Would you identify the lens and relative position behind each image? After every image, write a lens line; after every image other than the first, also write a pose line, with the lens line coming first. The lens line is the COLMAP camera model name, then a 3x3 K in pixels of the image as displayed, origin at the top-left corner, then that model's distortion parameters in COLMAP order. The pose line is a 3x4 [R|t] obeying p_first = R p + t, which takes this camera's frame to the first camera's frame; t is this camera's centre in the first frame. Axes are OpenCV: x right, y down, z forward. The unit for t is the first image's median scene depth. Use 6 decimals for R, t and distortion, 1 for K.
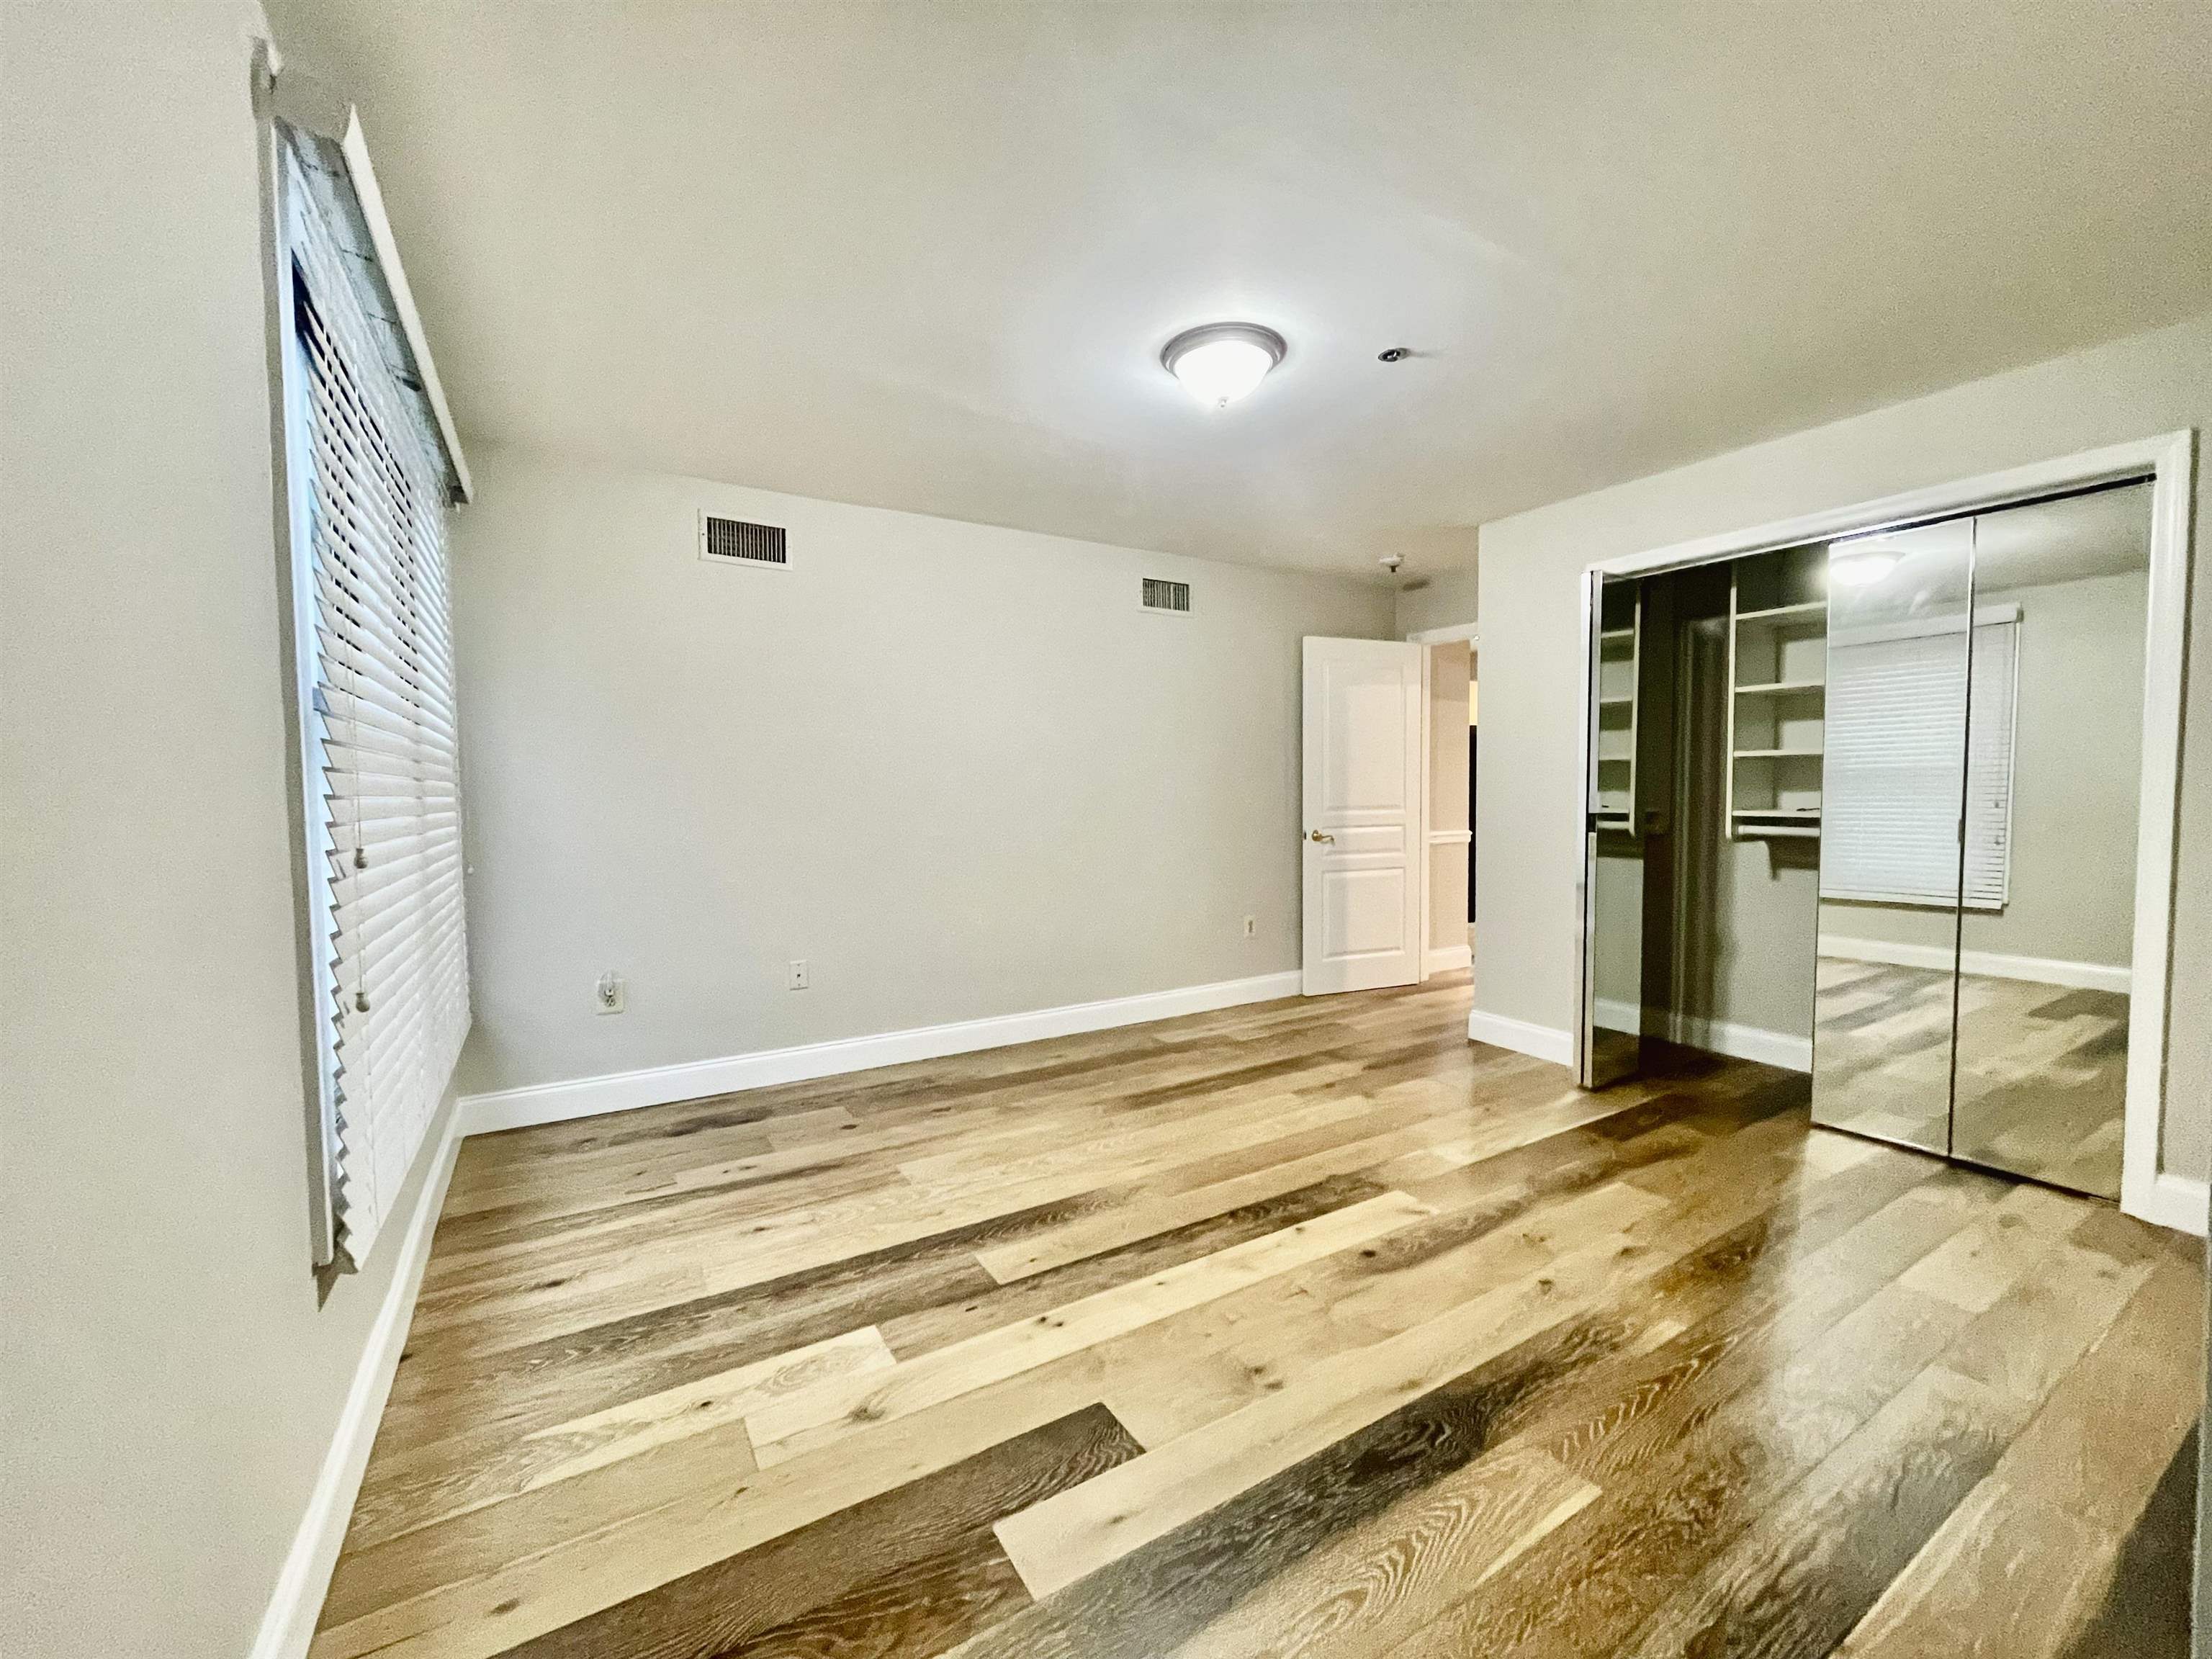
lens RADIAL K [[891.4, 0, 1106.0], [0, 891.4, 829.5], [0, 0, 1]] dist [-0.008497, 0.000171]
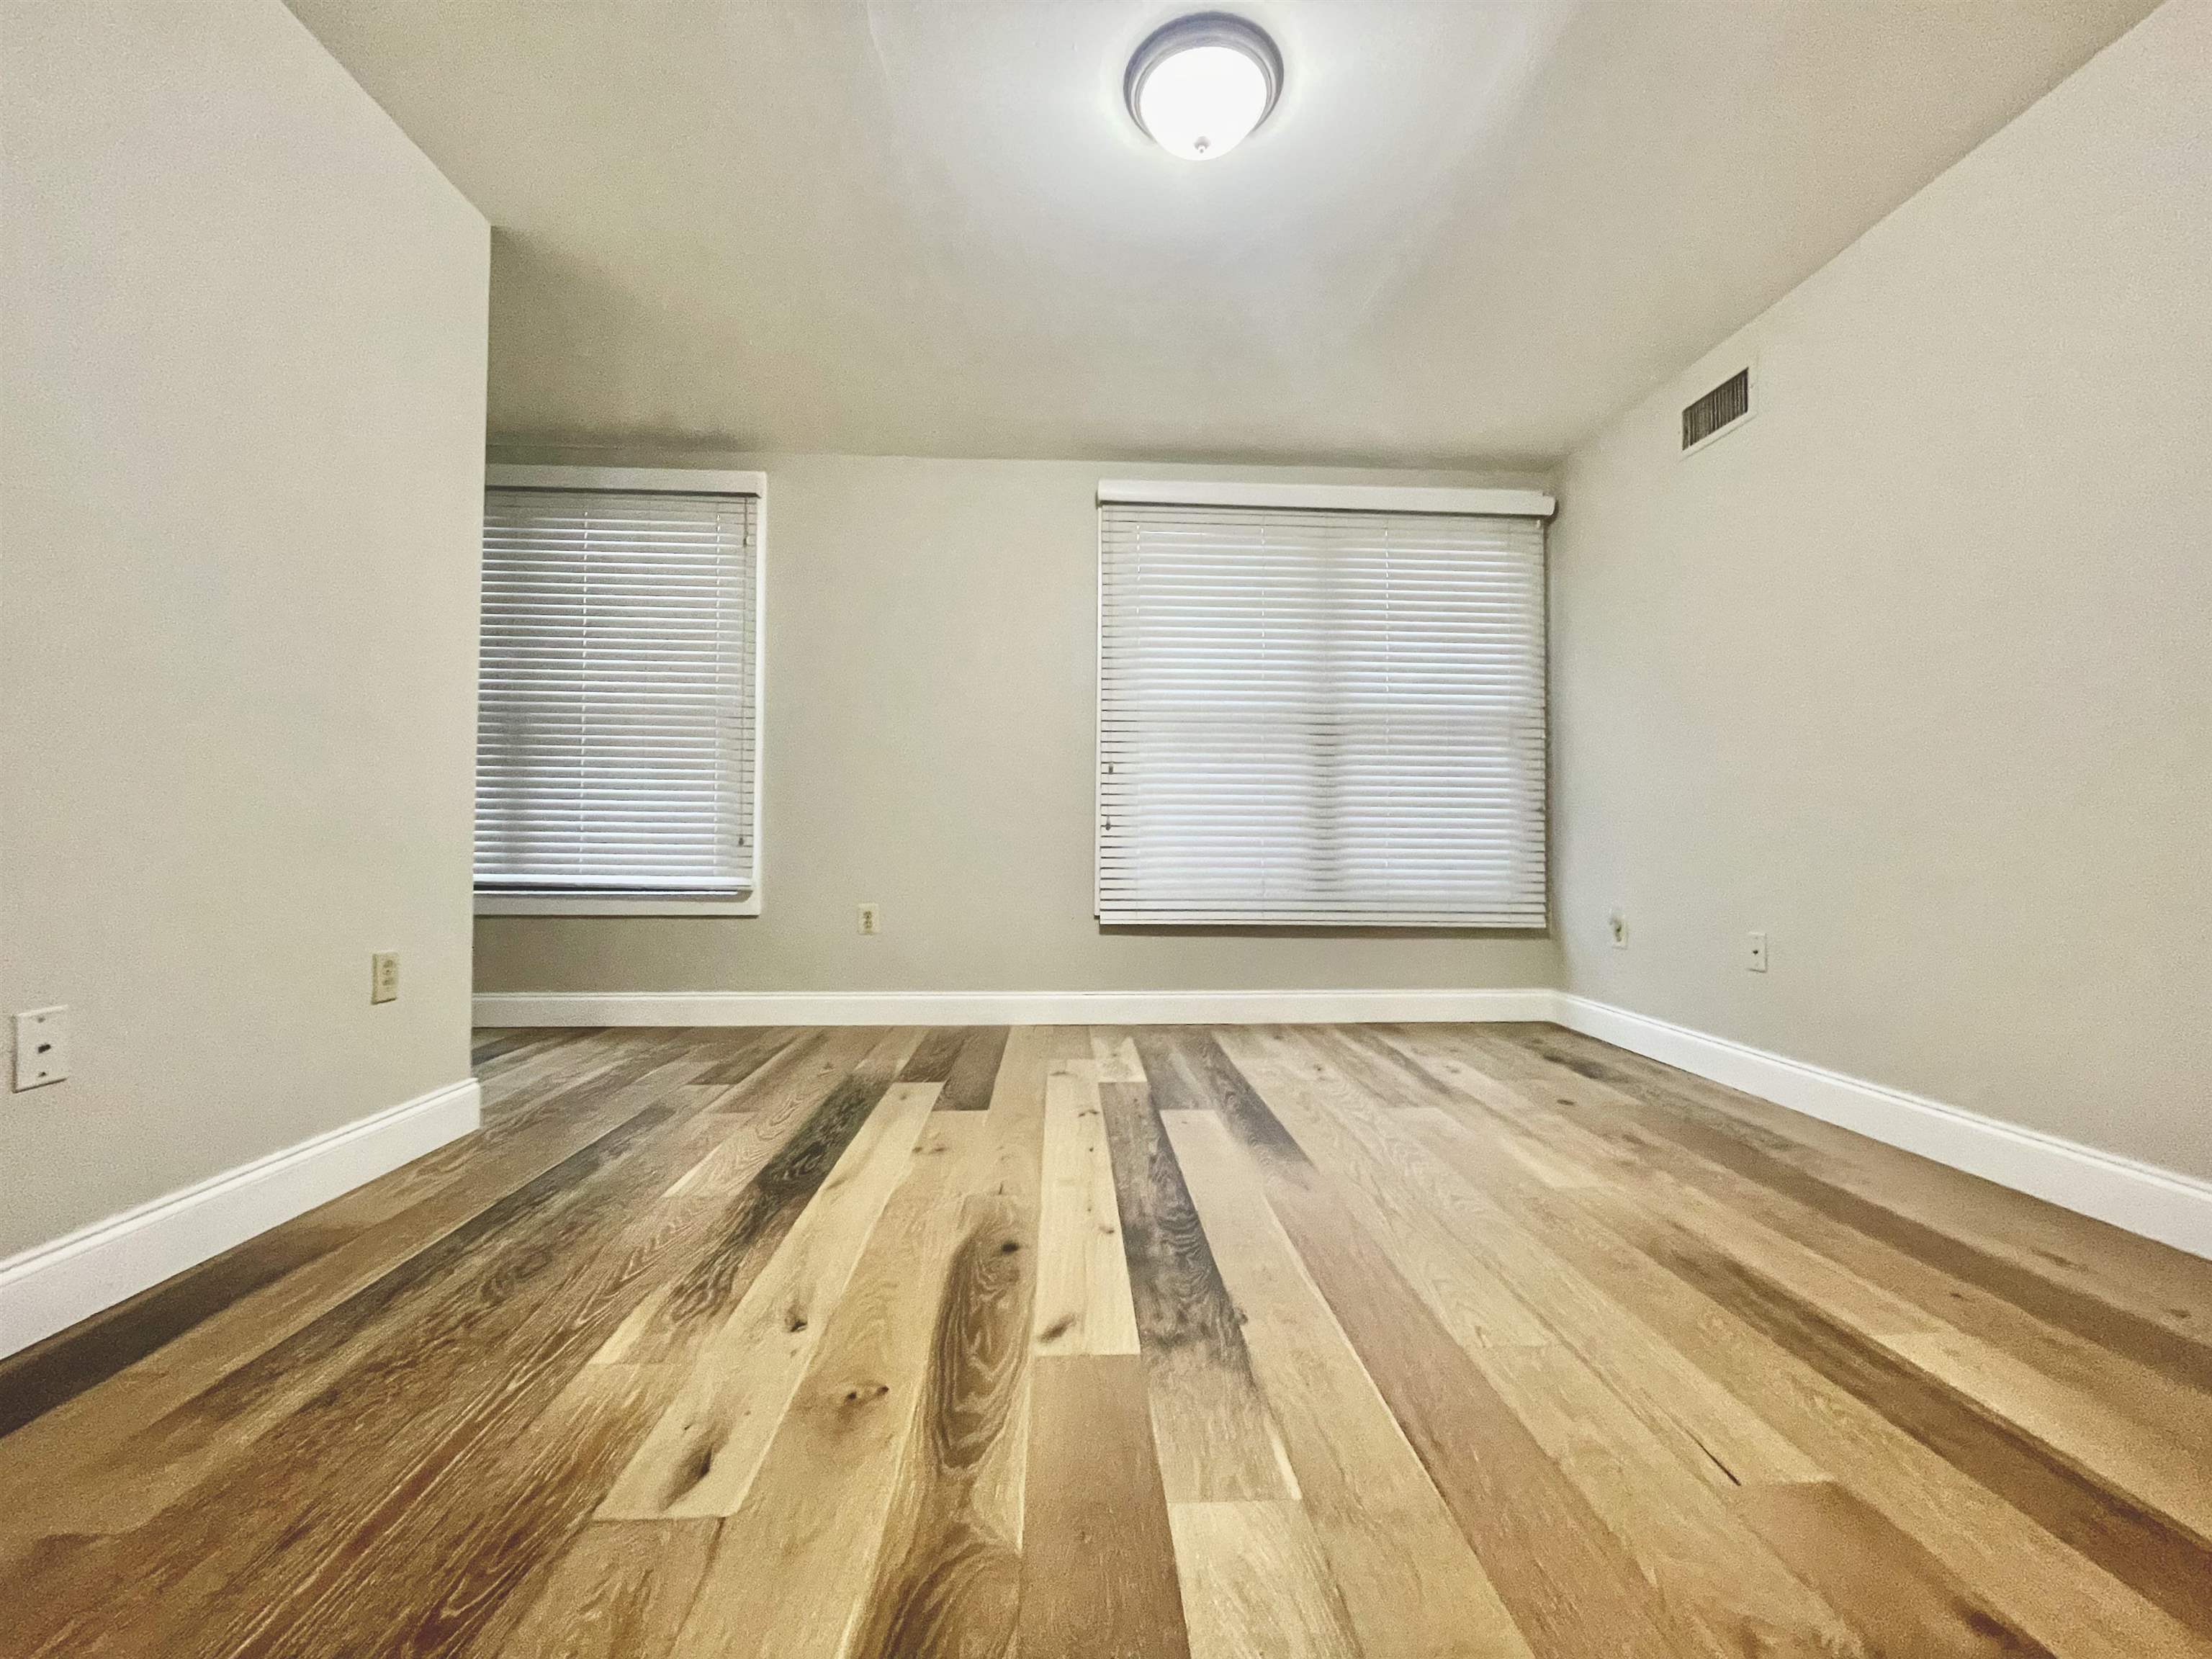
lens RADIAL K [[891.4, 0, 1106.0], [0, 891.4, 829.5], [0, 0, 1]] dist [-0.008497, 0.000171]
pose [[-0.470384, -0.008516, -0.882421, 0.903958], [-0.043106, 0.998981, 0.013337, 0.120657], [0.881408, 0.044311, -0.470272, 1.392762]]
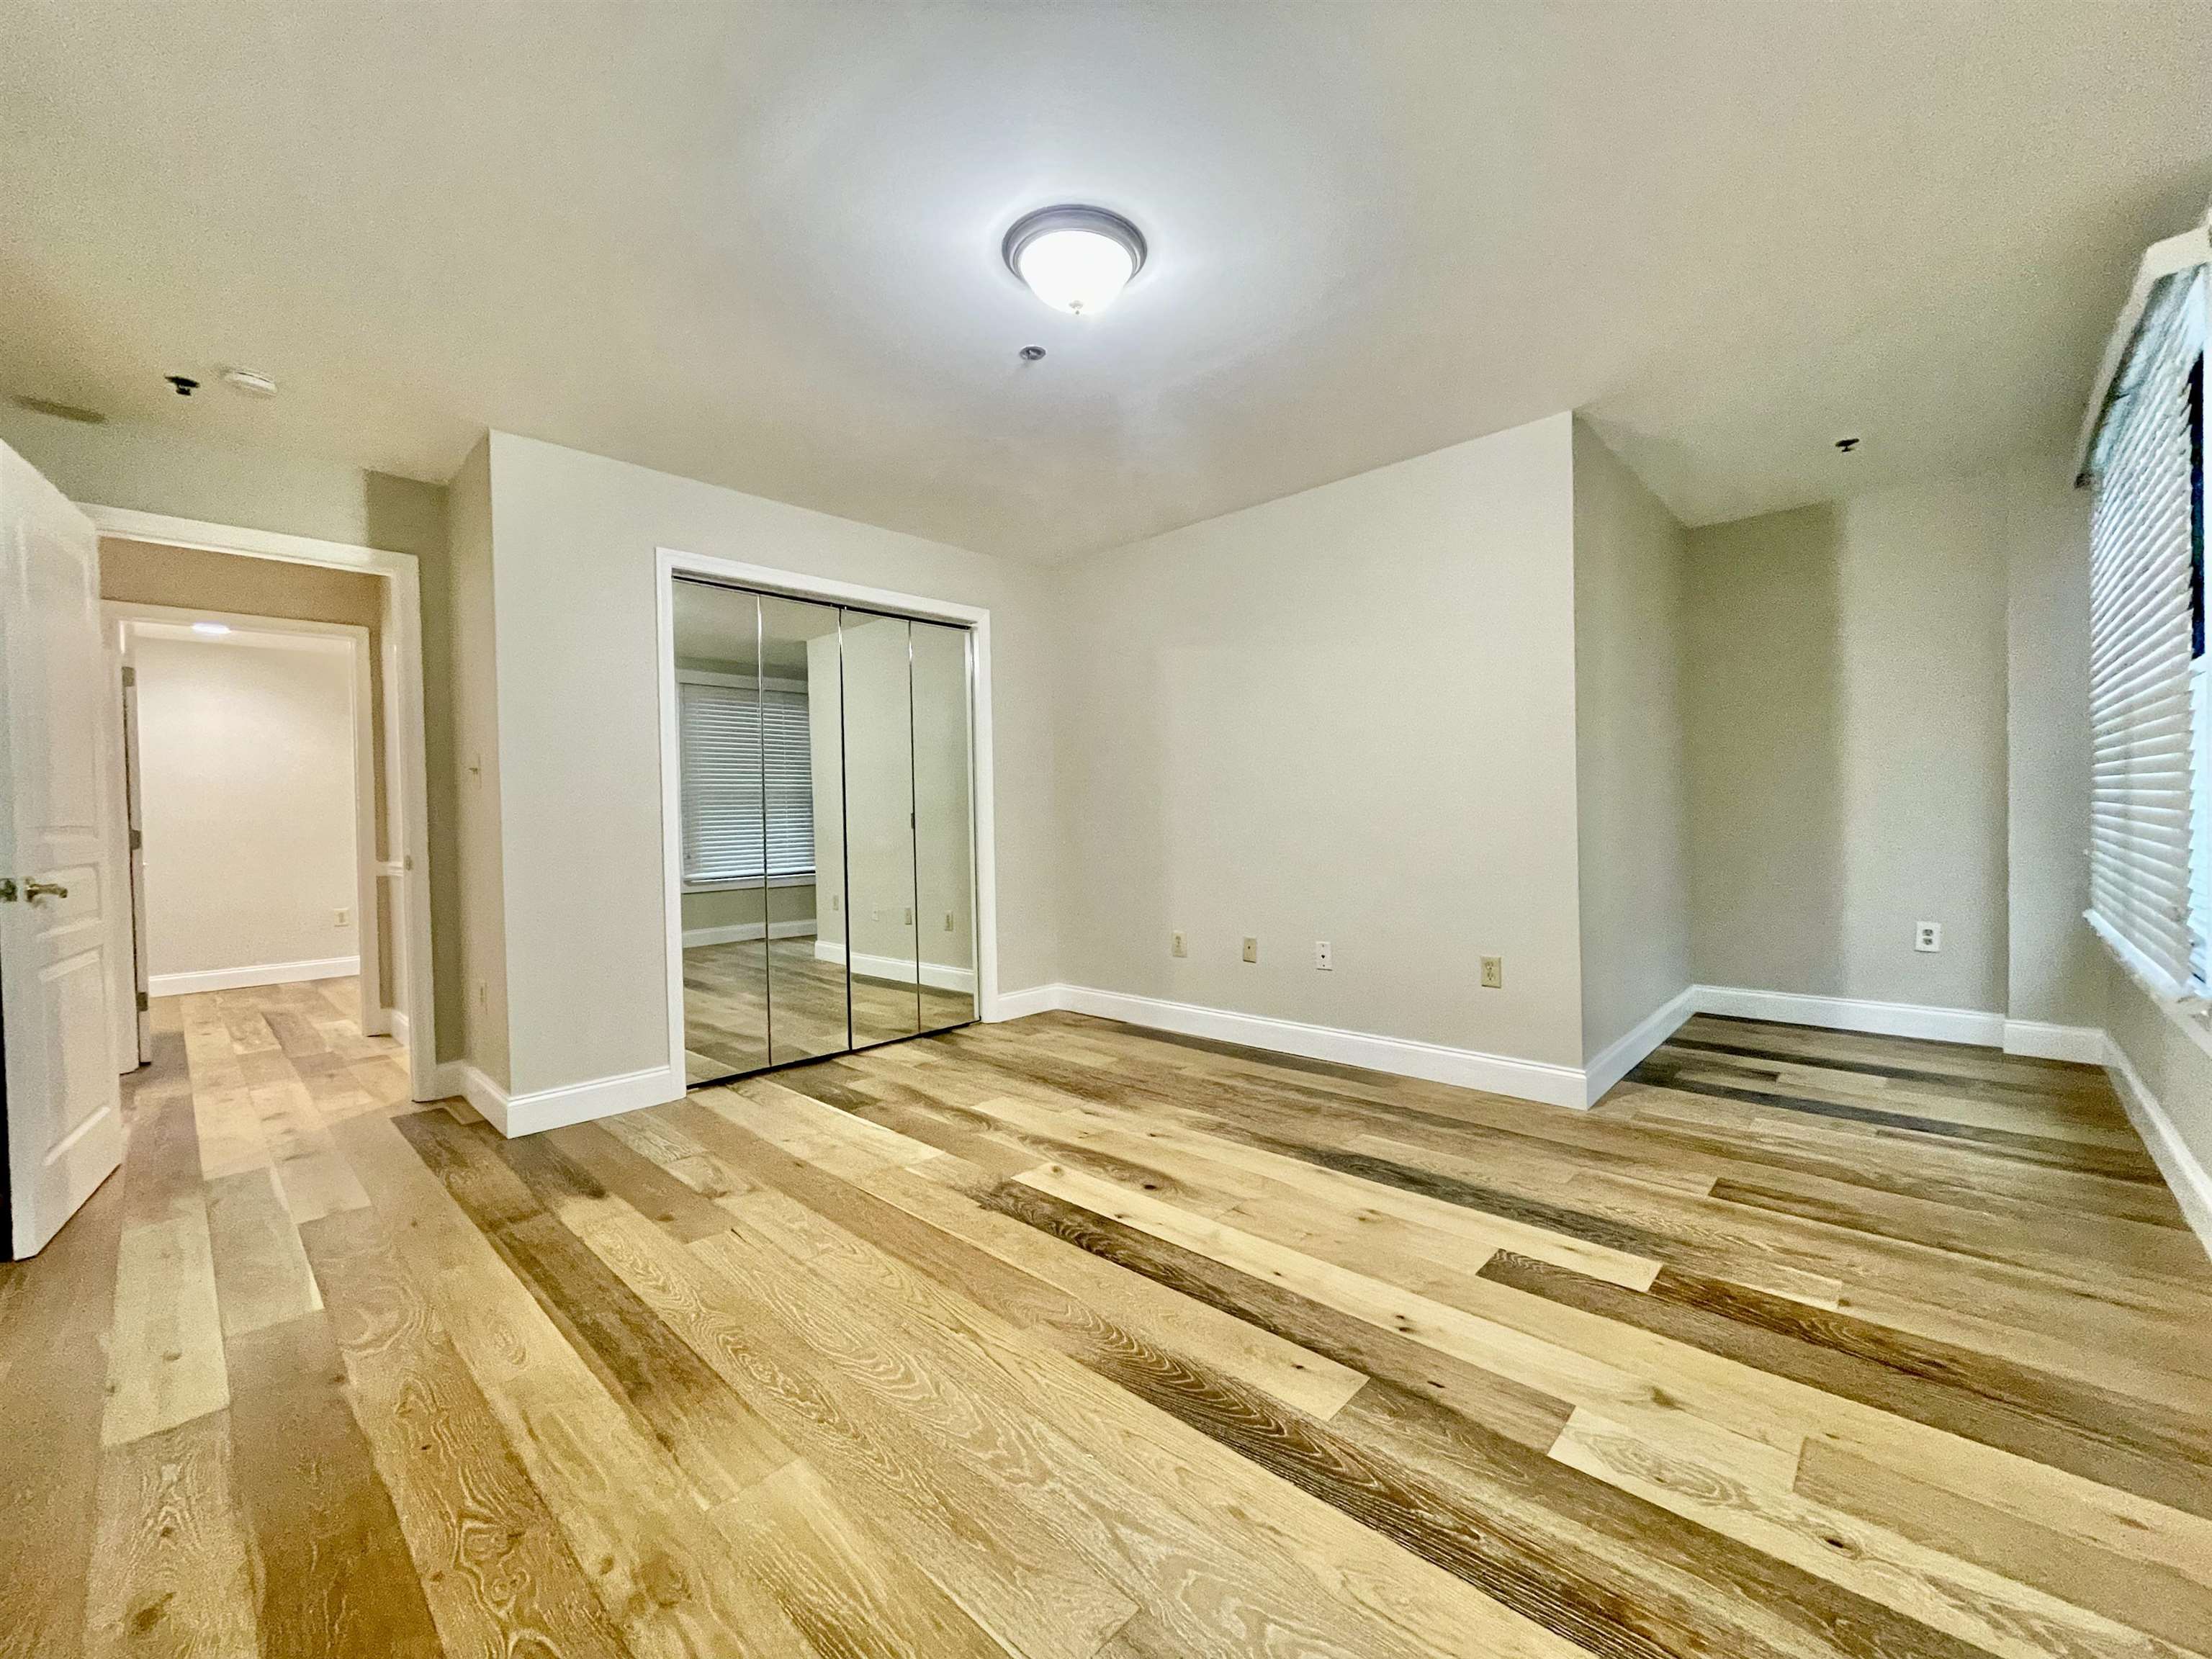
lens RADIAL K [[891.4, 0, 1106.0], [0, 891.4, 829.5], [0, 0, 1]] dist [-0.008497, 0.000171]
pose [[-0.268356, -0.002253, 0.963317, -0.747413], [0.070101, 0.997300, 0.021861, 0.007888], [-0.960766, 0.073396, -0.267474, 1.309898]]
